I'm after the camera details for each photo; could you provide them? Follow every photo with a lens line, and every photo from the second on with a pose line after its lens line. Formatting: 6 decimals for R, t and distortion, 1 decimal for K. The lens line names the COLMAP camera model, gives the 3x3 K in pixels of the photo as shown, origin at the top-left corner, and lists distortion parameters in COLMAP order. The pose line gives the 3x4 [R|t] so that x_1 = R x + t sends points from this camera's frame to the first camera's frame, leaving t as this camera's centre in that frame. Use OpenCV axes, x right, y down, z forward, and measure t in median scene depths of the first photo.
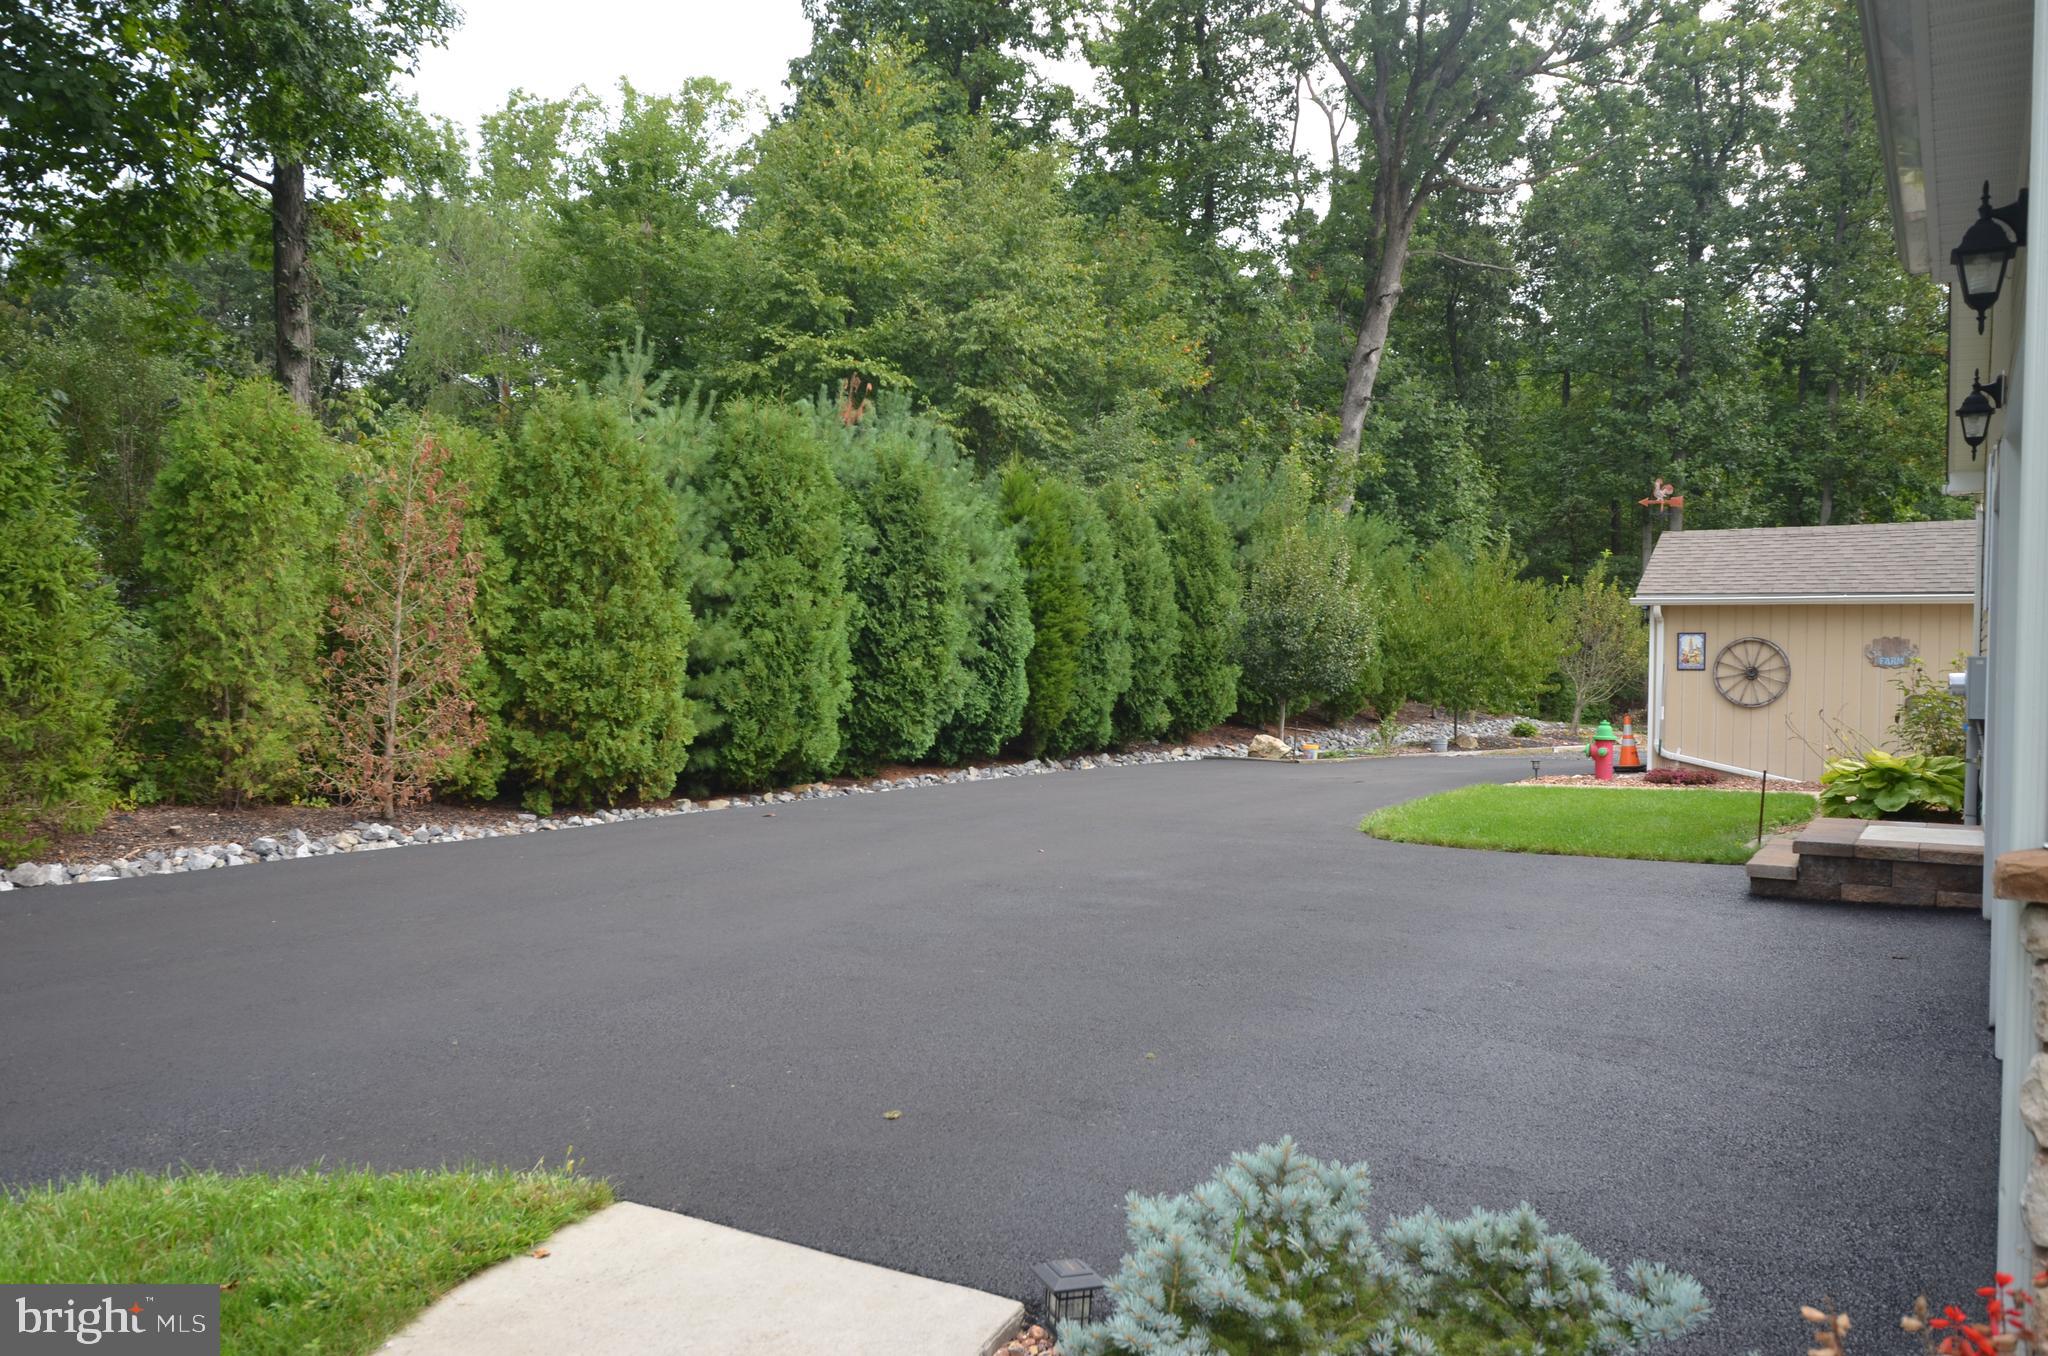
lens RADIAL K [[1529.0, 0, 1026.1], [0, 1529.0, 682.1], [0, 0, 1]] dist [0.029372, -0.021584]
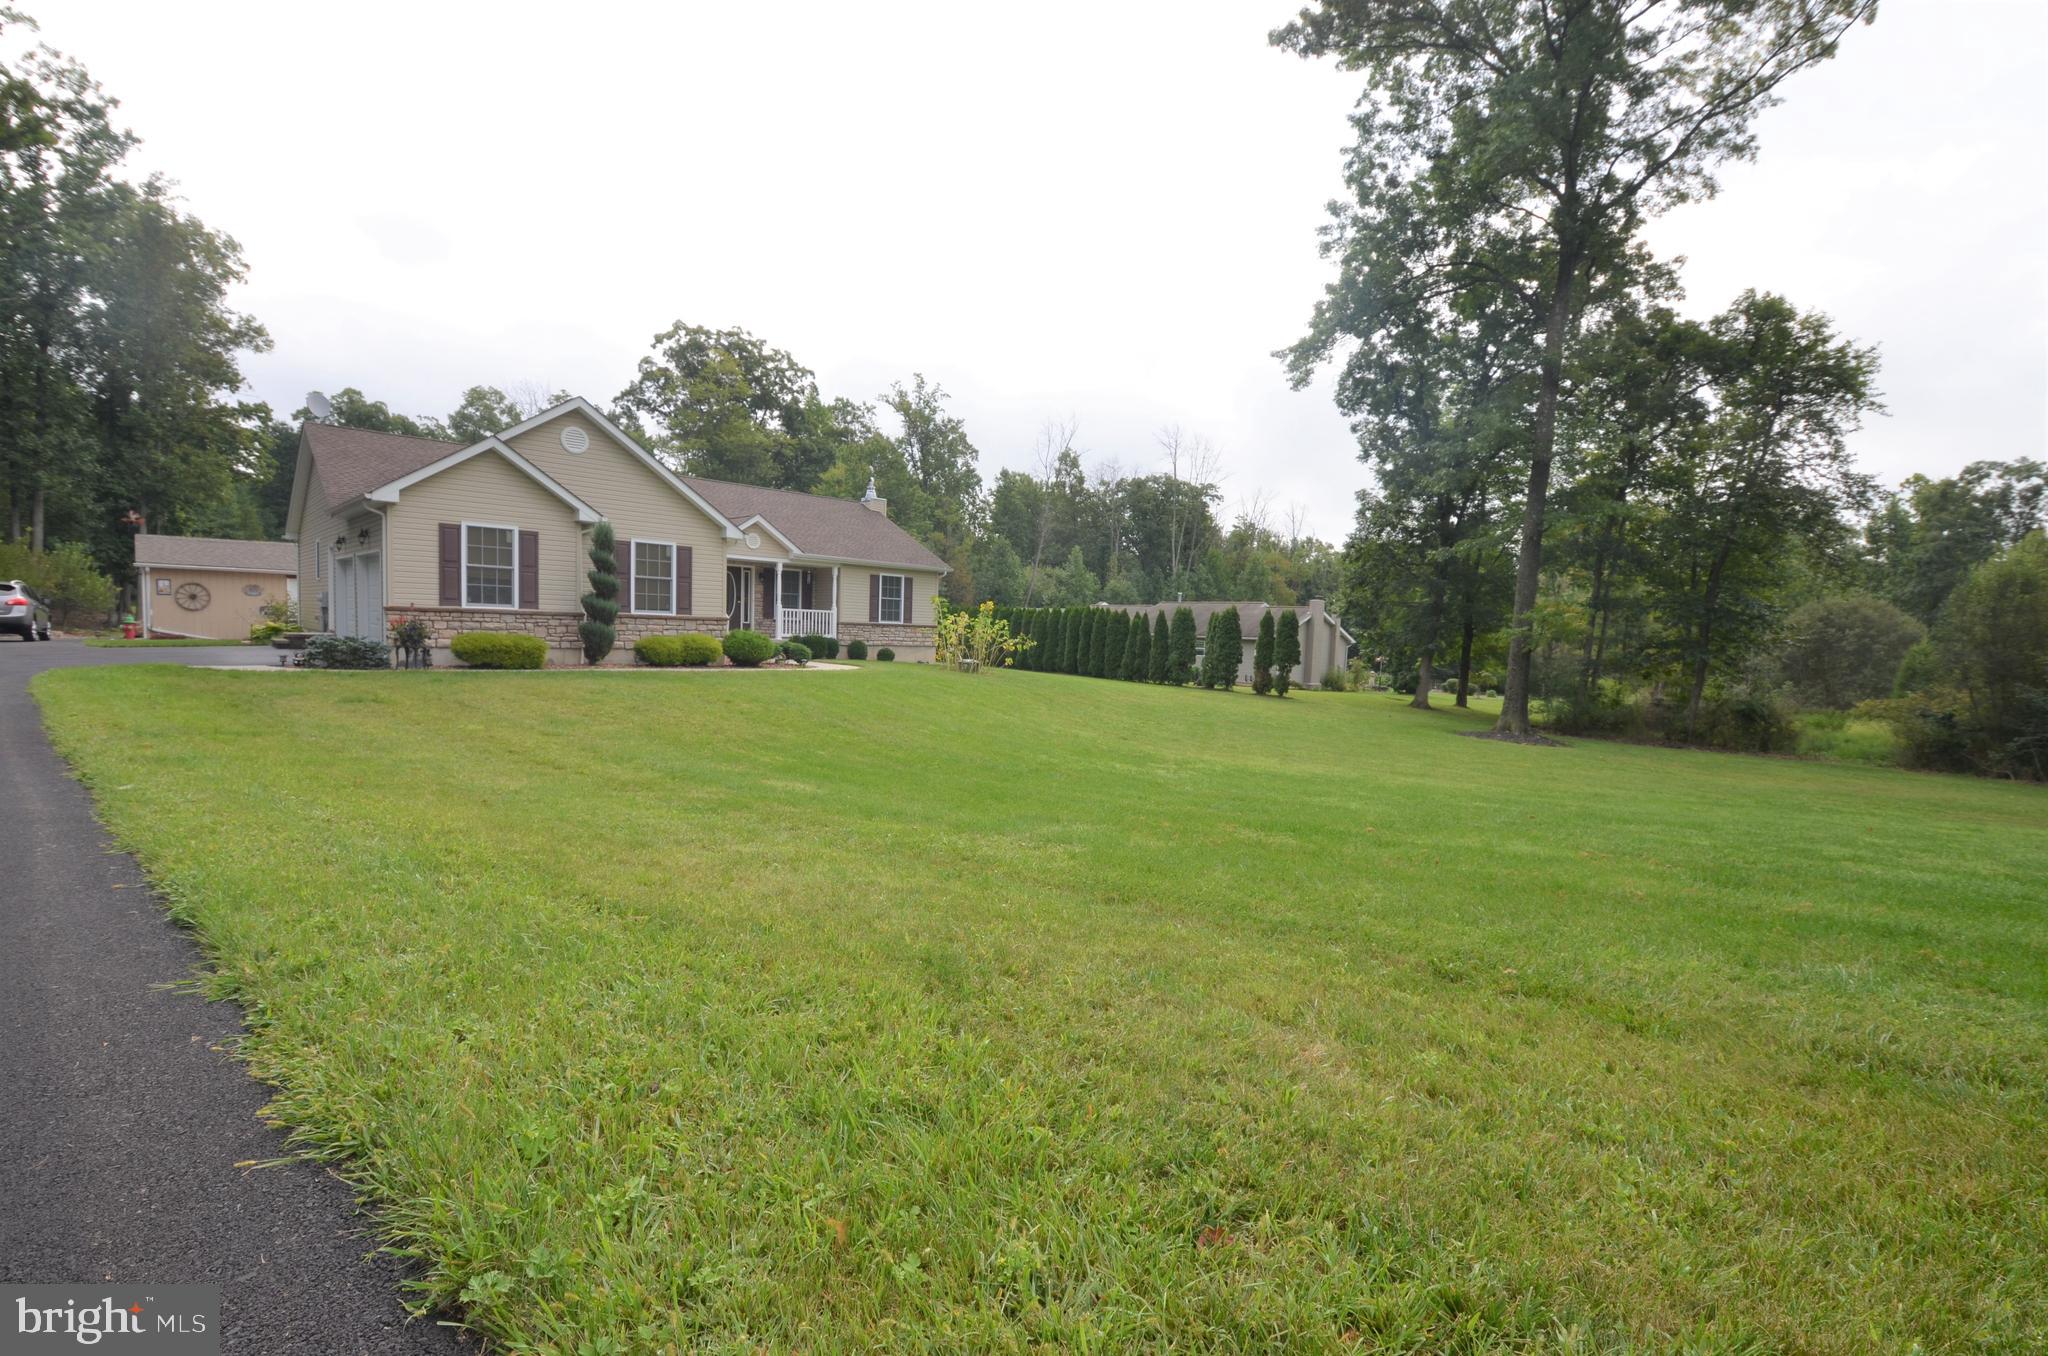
lens RADIAL K [[887.3, 0, 1023.1], [0, 887.3, 683.5], [0, 0, 1]] dist [-0.037273, -0.000645]
pose [[0.234665, -0.063244, 0.970017, -0.449775], [-0.013392, 0.997576, 0.068281, 0.017392], [-0.971984, -0.029013, 0.233249, -0.508439]]
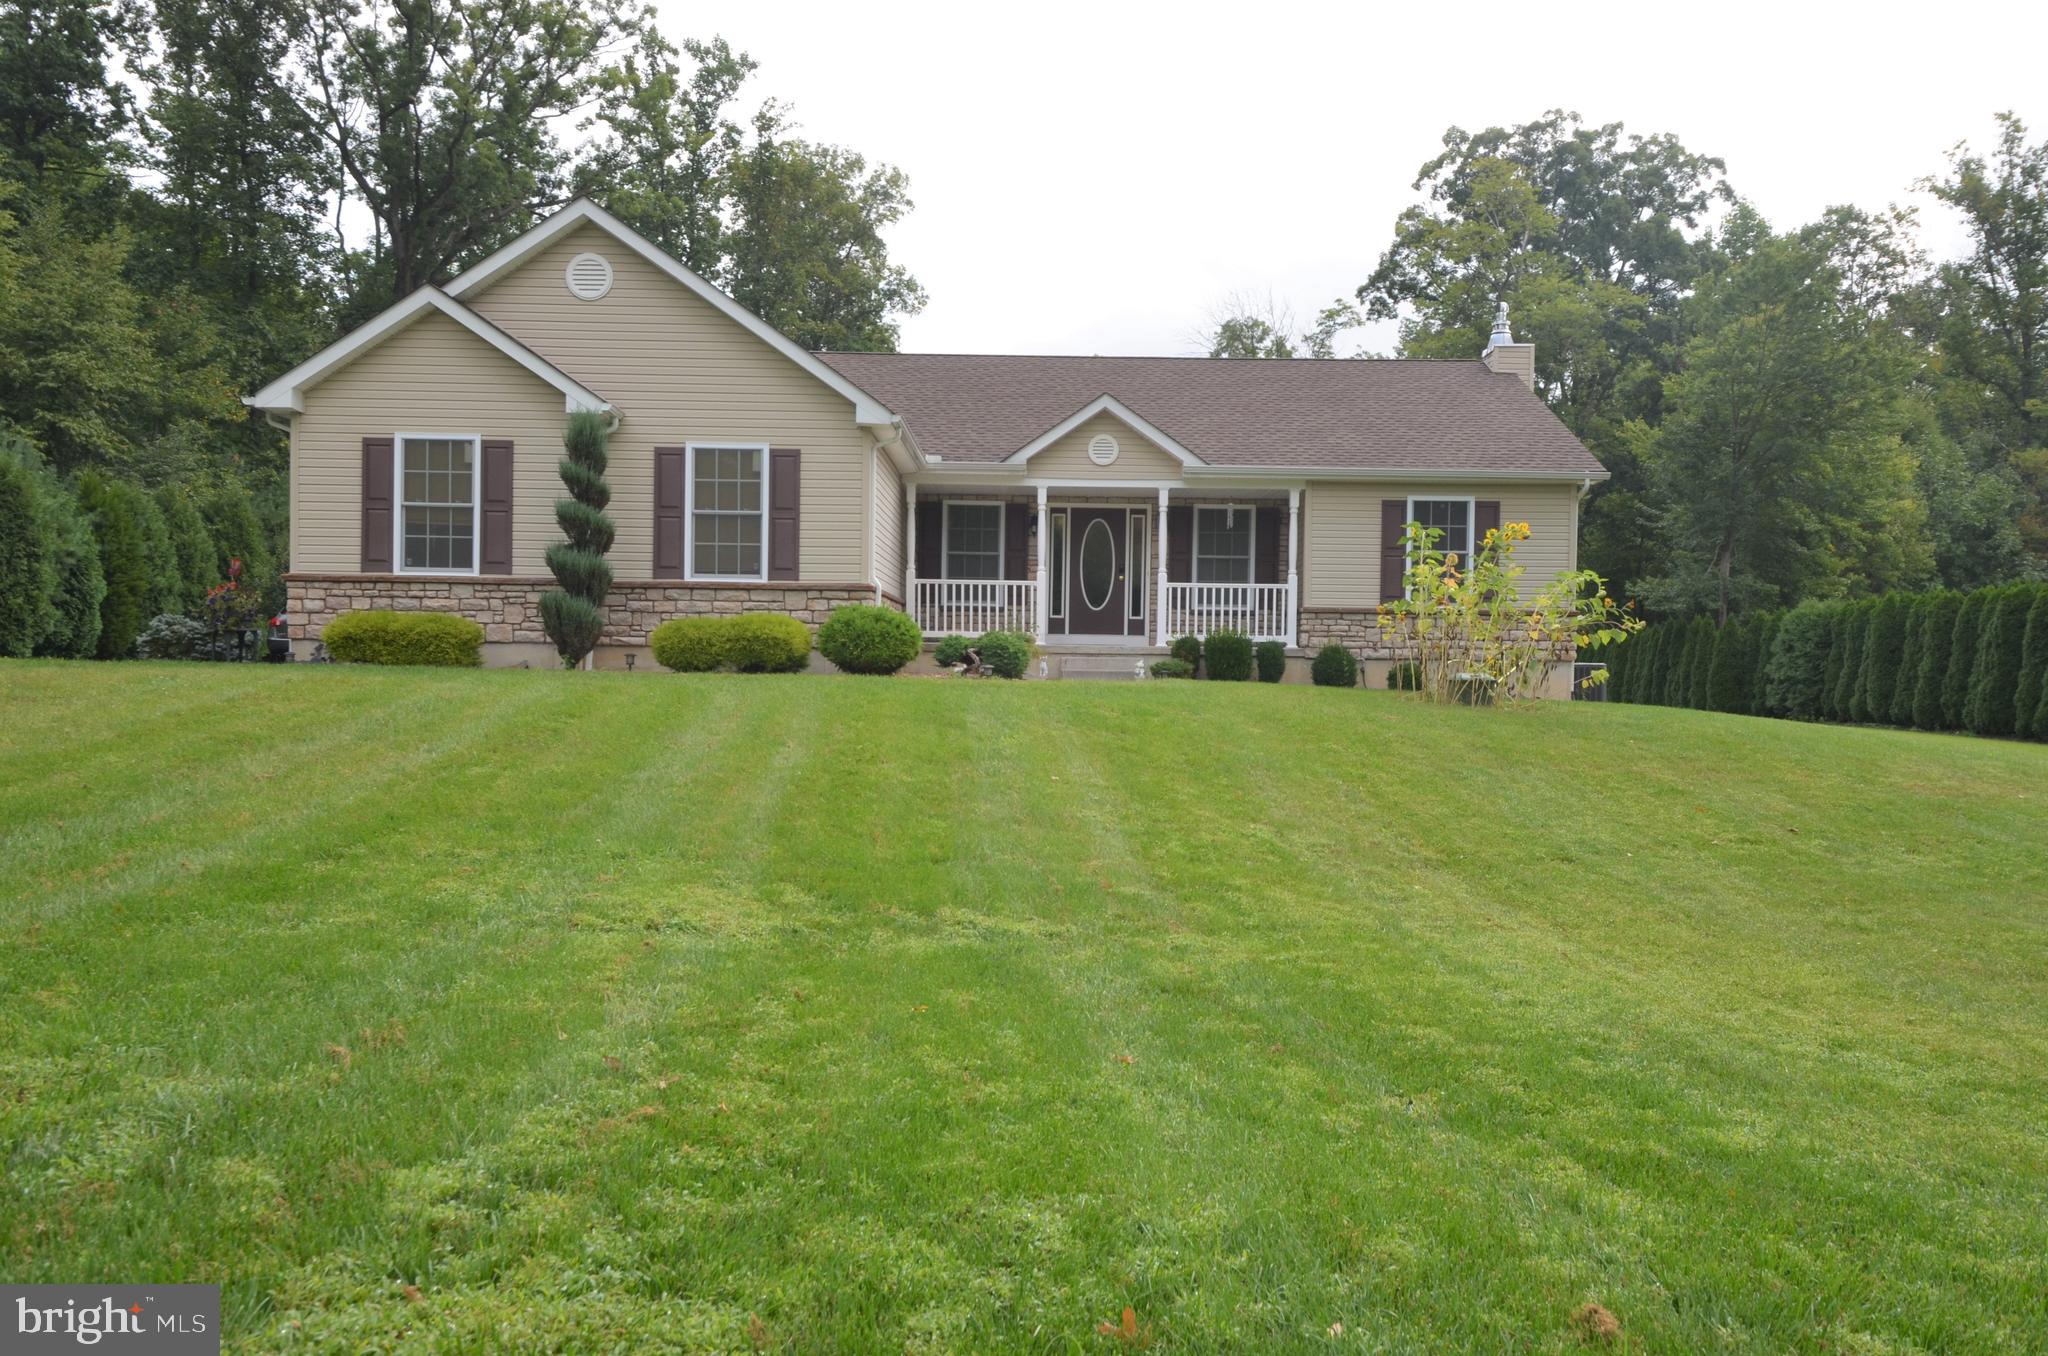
lens RADIAL K [[1529.0, 0, 1024.7], [0, 1529.0, 689.1], [0, 0, 1]] dist [0.029372, -0.021584]
pose [[0.848377, -0.006027, 0.529358, -0.028535], [0.005504, 0.999982, 0.002563, 0.063361], [-0.529364, 0.000739, 0.848394, -0.688887]]
